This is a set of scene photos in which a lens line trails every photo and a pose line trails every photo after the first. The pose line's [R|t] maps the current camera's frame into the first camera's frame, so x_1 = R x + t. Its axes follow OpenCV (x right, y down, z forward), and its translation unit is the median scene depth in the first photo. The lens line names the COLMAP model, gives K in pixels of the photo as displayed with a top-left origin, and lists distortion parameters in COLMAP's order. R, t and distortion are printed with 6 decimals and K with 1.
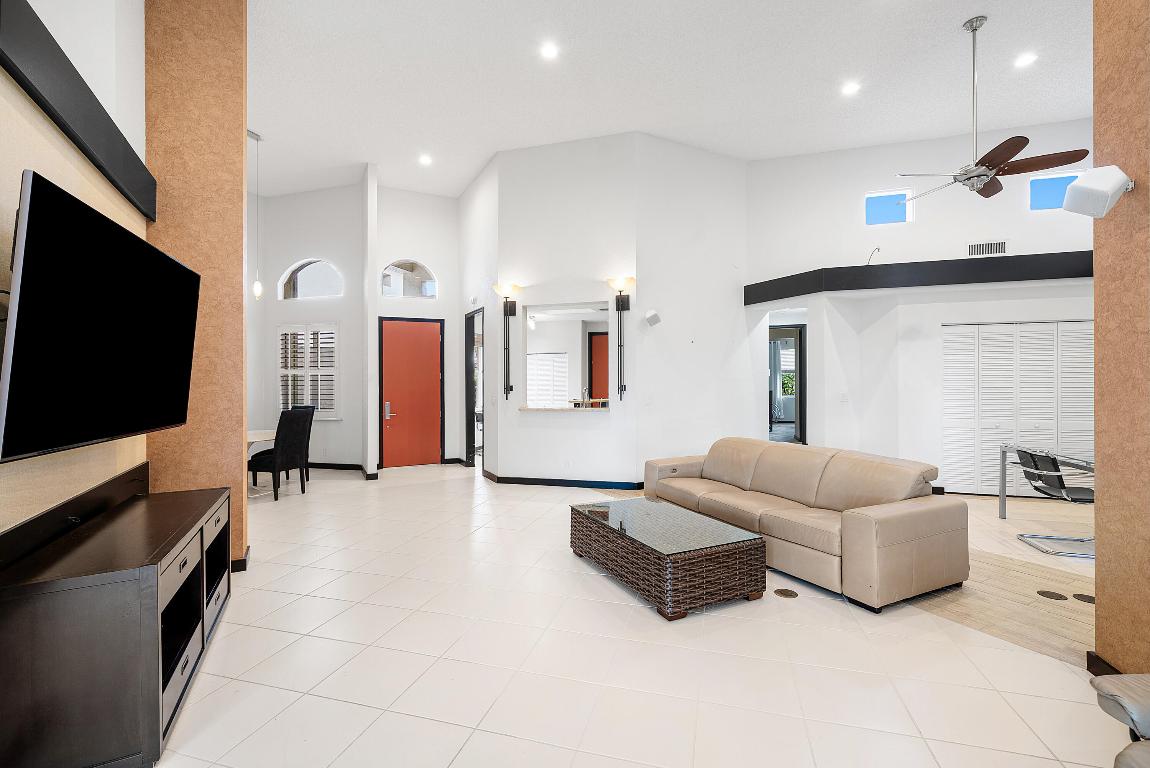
lens RADIAL K [[499.4, 0, 572.5], [0, 499.4, 375.7], [0, 0, 1]] dist [0.017664, 0.000026]
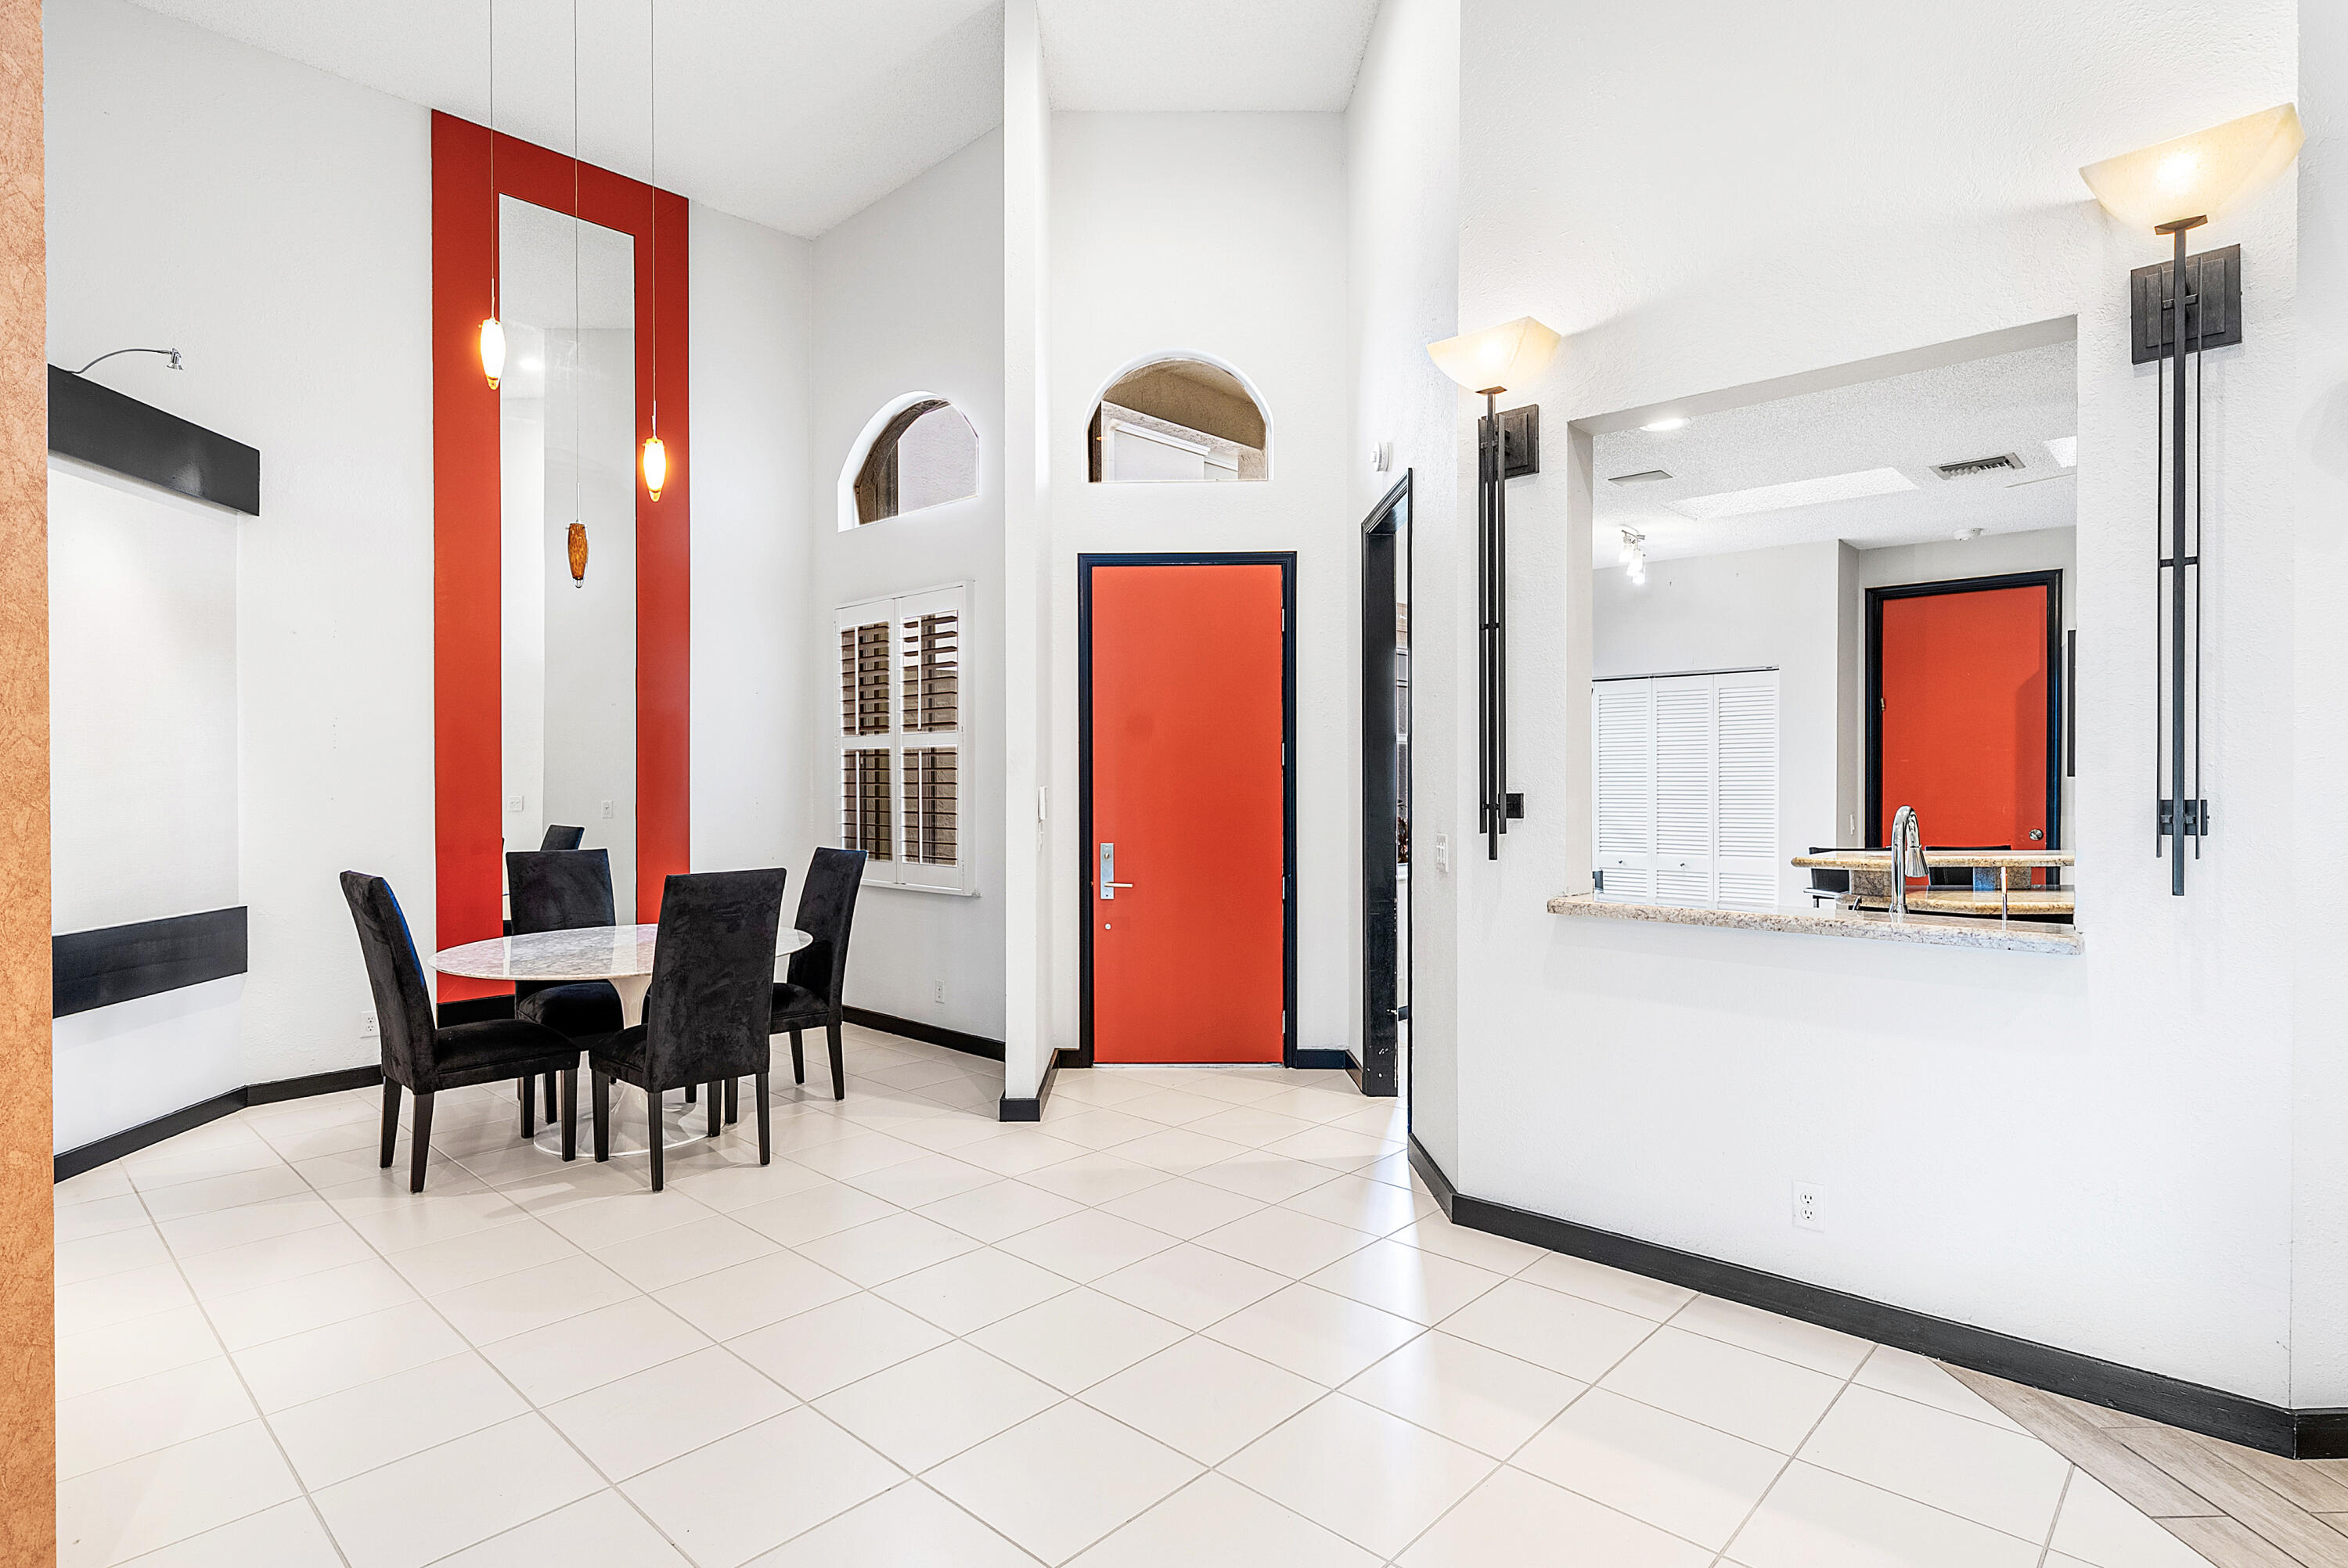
lens RADIAL K [[1195.7, 0, 1191.0], [0, 1195.7, 769.7], [0, 0, 1]] dist [0.013255, -0.002895]
pose [[0.901190, 0.002608, -0.433416, -0.019526], [0.000790, 0.999970, 0.007659, 0.004439], [0.433423, -0.007244, 0.901162, 0.400855]]
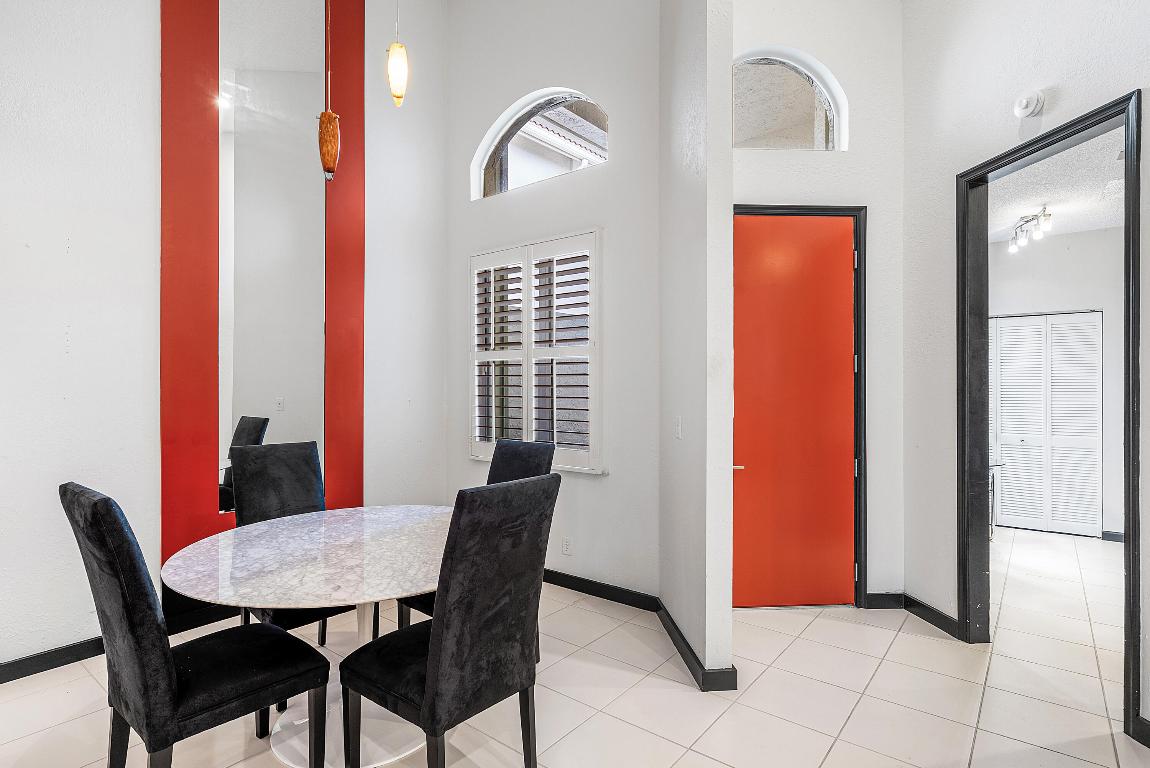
lens RADIAL K [[585.7, 0, 583.8], [0, 585.7, 375.6], [0, 0, 1]] dist [0.013255, -0.002895]
pose [[0.934235, 0.002437, -0.356650, -0.321347], [-0.002414, 0.999997, 0.000511, 0.010372], [0.356650, 0.000384, 0.934238, 0.577465]]
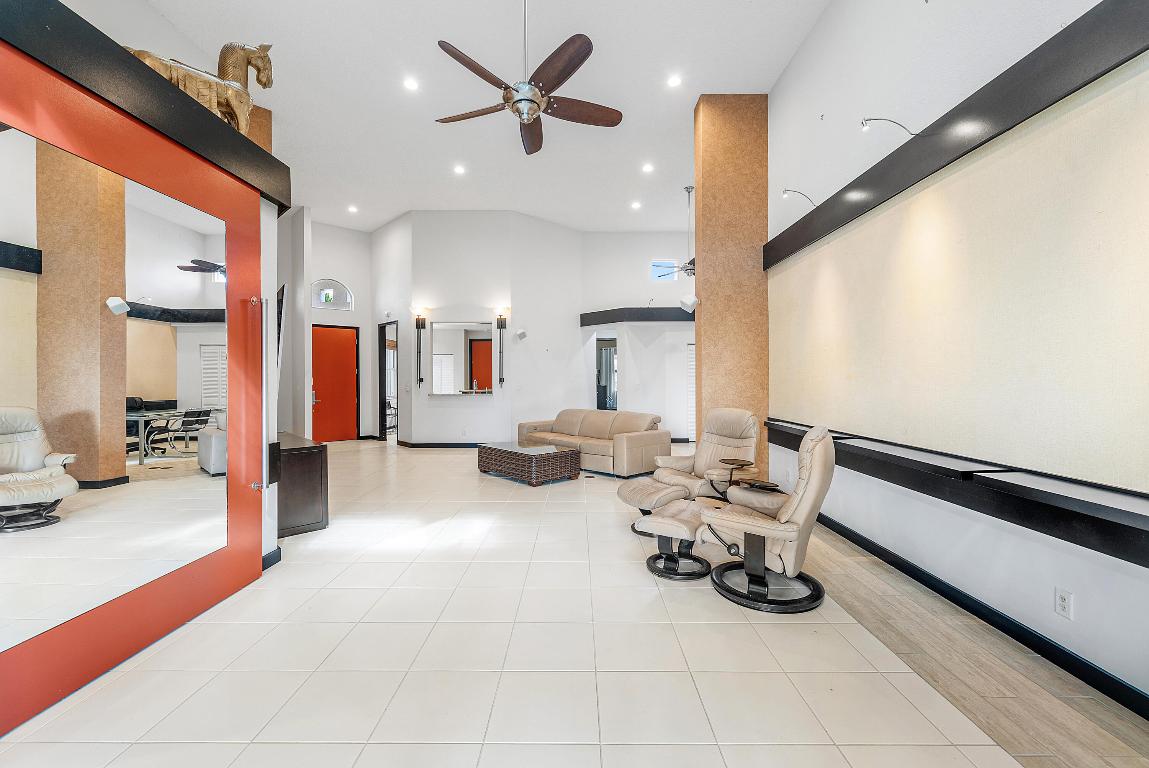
lens RADIAL K [[470.5, 0, 565.9], [0, 470.5, 382.2], [0, 0, 1]] dist [-0.000235, -0.000055]
pose [[0.963323, 0.000813, 0.268344, -0.075438], [-0.005510, 0.999845, 0.016750, 0.005064], [-0.268289, -0.017614, 0.963178, -0.335962]]
